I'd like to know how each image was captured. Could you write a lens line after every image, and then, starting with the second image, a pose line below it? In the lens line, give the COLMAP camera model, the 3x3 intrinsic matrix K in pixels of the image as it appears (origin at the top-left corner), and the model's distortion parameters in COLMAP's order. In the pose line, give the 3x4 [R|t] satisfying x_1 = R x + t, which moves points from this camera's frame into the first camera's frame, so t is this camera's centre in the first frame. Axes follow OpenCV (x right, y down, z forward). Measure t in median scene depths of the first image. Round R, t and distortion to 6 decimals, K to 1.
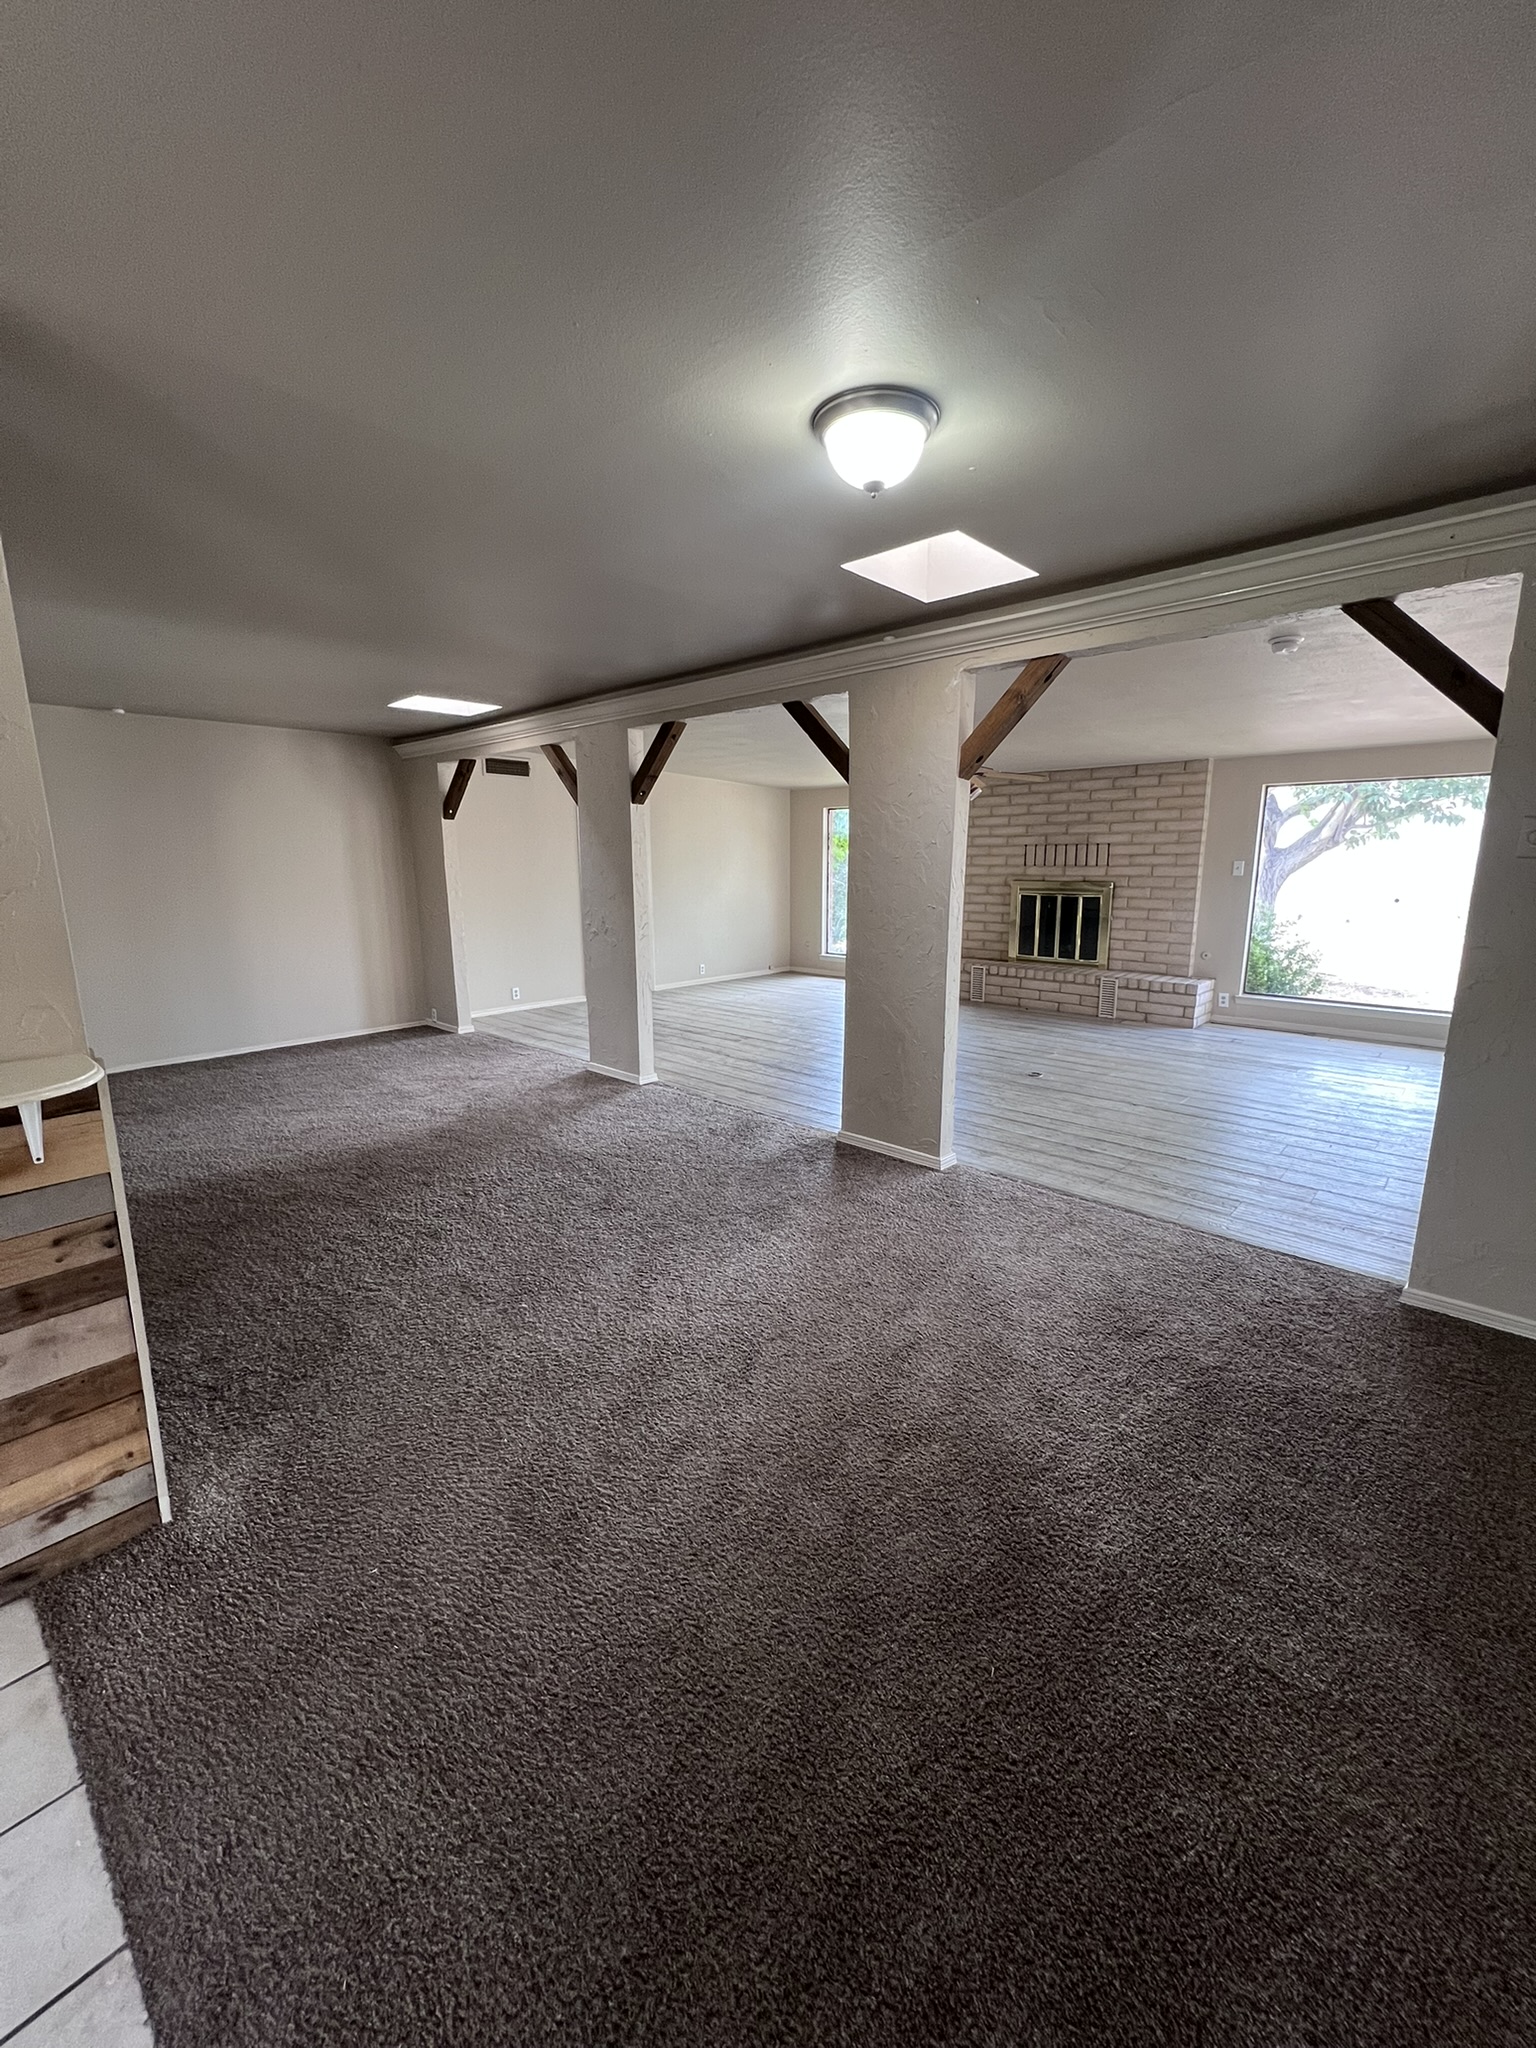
lens RADIAL K [[825.6, 0, 768.0], [0, 825.6, 1024.0], [0, 0, 1]] dist [-0.001431, -0.000052]
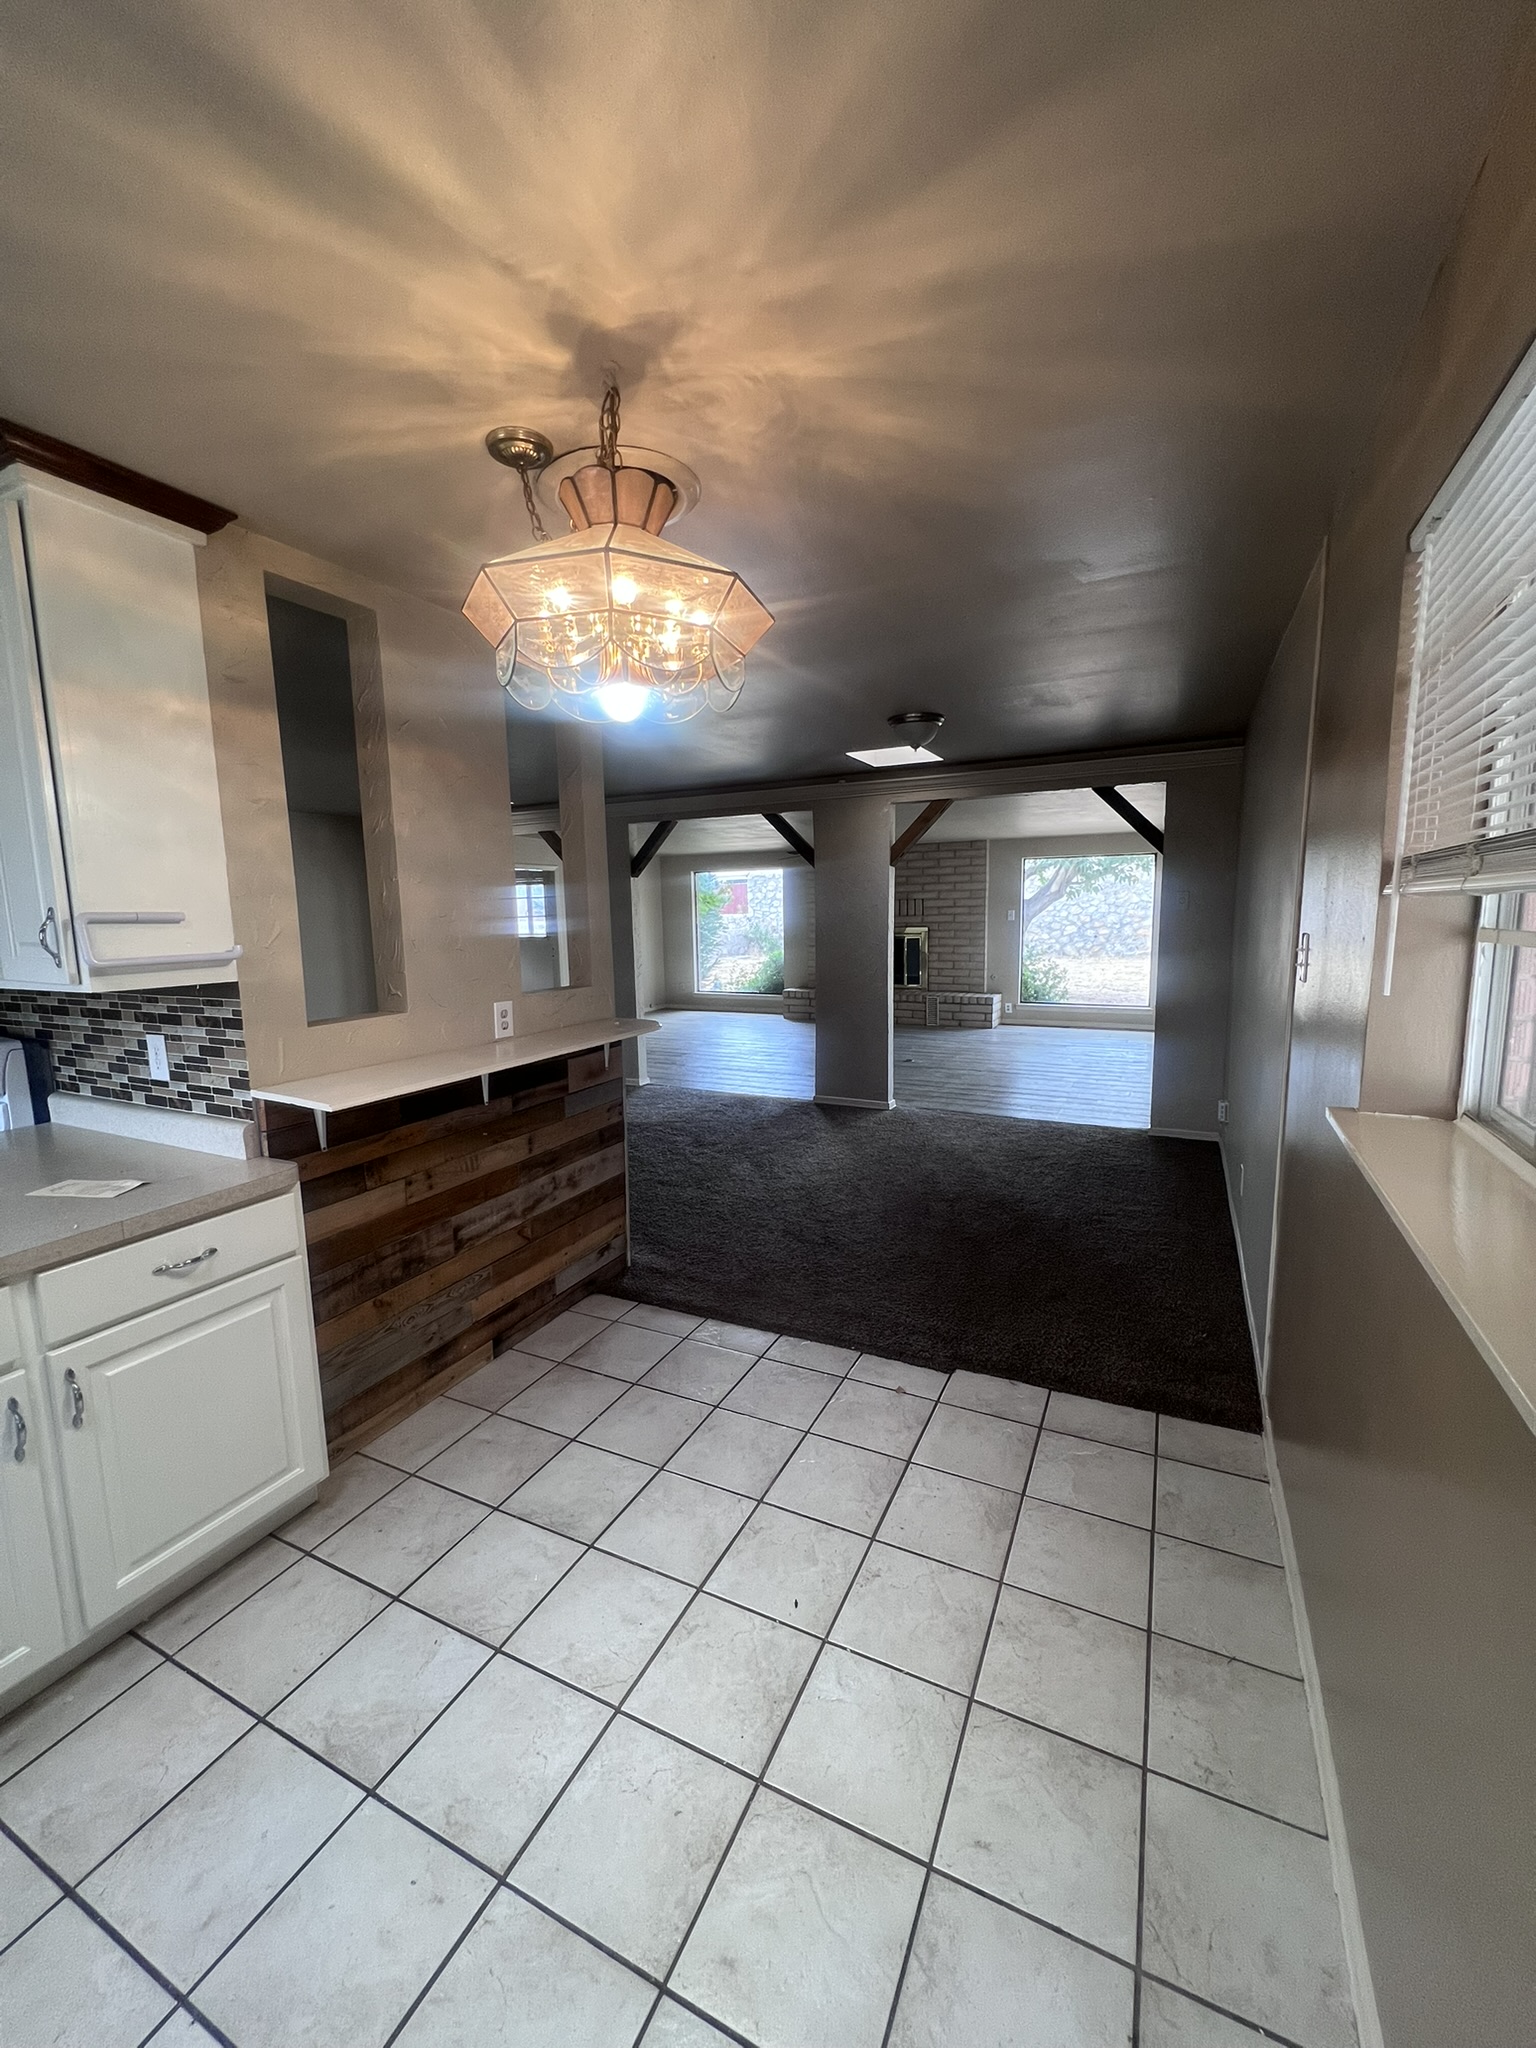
lens RADIAL K [[822.3, 0, 768.0], [0, 822.3, 1024.0], [0, 0, 1]] dist [0.000318, 0.000304]
pose [[0.961201, -0.053932, 0.270524, -0.231963], [0.069888, 0.996316, -0.049694, 0.040752], [-0.266848, 0.066672, 0.961430, -0.247329]]
